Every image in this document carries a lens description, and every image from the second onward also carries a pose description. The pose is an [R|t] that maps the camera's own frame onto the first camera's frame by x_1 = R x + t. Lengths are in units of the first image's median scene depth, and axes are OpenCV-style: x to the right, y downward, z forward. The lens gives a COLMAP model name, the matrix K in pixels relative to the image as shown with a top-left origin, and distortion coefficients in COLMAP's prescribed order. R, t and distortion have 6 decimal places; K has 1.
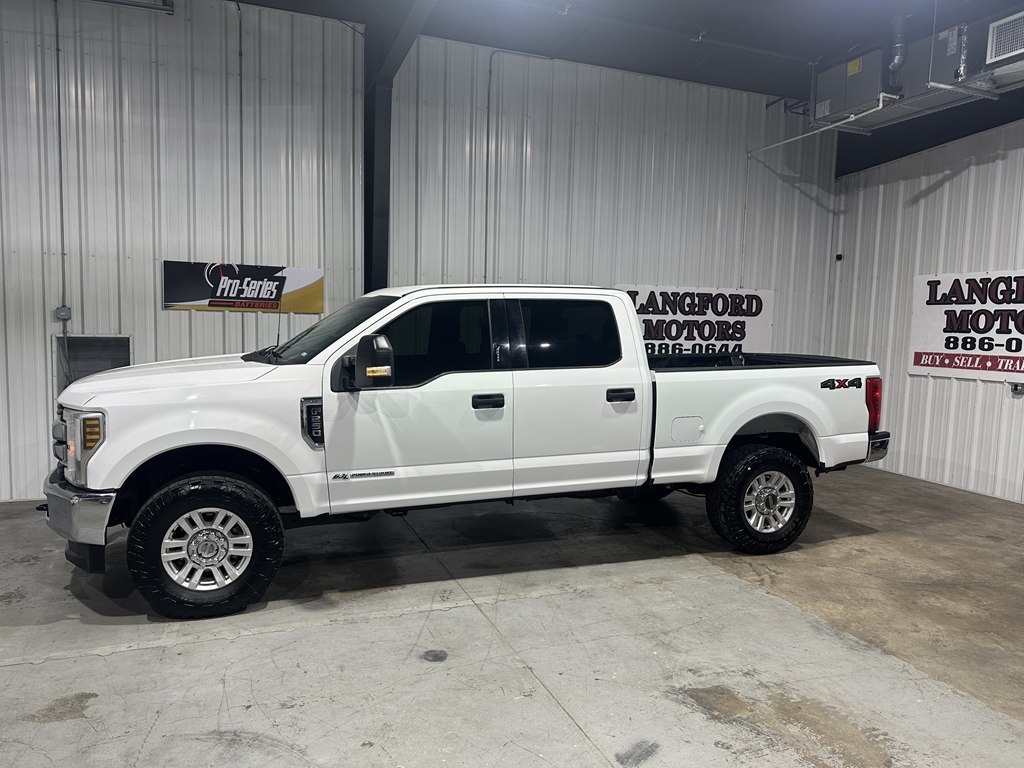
lens RADIAL K [[731.1, 0, 508.4], [0, 731.1, 384.6], [0, 0, 1]] dist [0.014640, -0.022887]
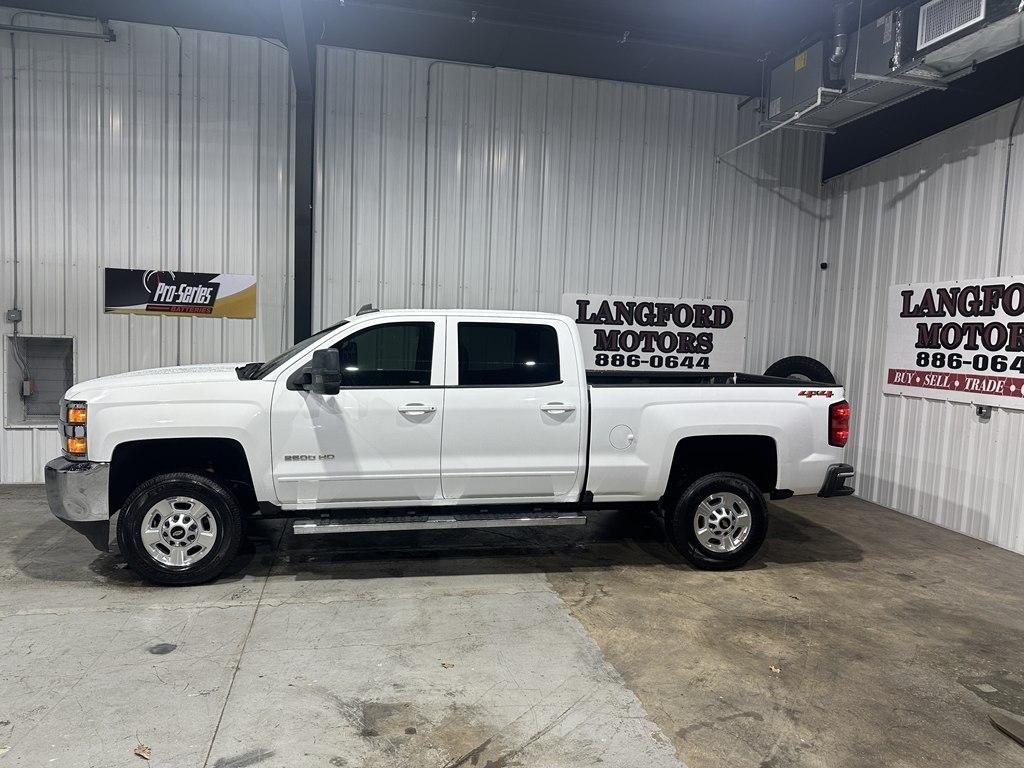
lens RADIAL K [[731.1, 0, 506.3], [0, 731.1, 381.5], [0, 0, 1]] dist [0.014640, -0.022887]
pose [[0.986685, 0.024707, -0.160757, 0.259984], [-0.028153, 0.999419, -0.019195, 0.002143], [0.160189, 0.023465, 0.986807, 0.029284]]
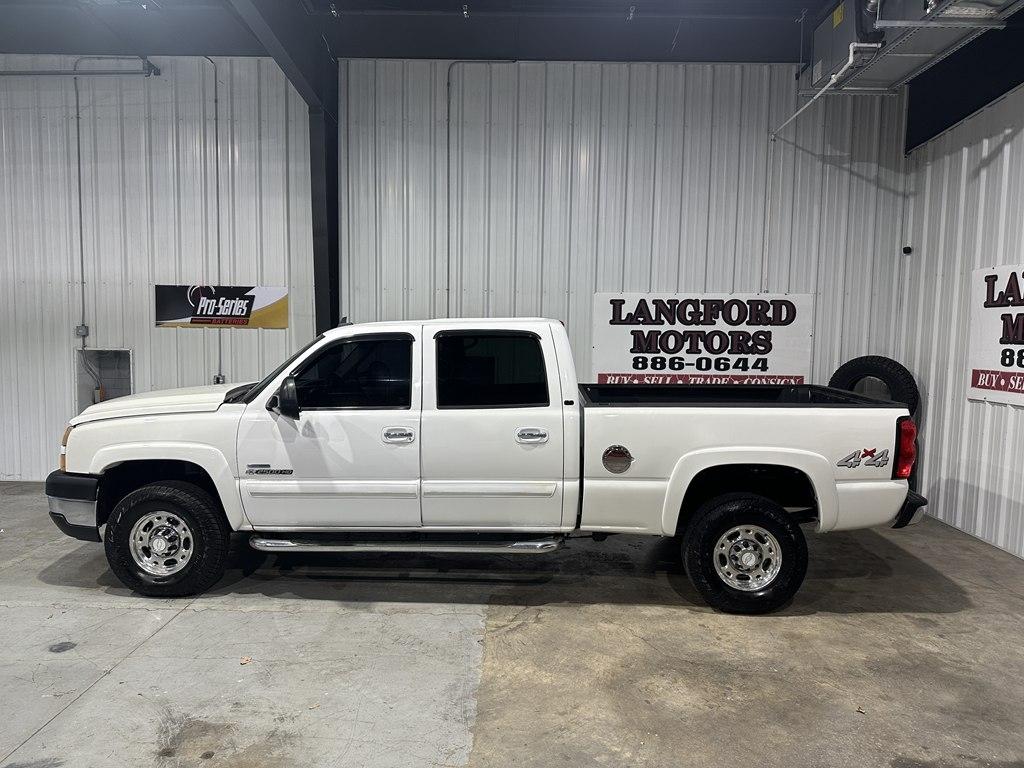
lens RADIAL K [[731.1, 0, 506.3], [0, 731.1, 382.0], [0, 0, 1]] dist [0.014640, -0.022887]
pose [[0.923716, 0.016231, -0.382735, 0.445469], [-0.024413, 0.999565, -0.016530, -0.007670], [0.382300, 0.024613, 0.923710, 0.122506]]
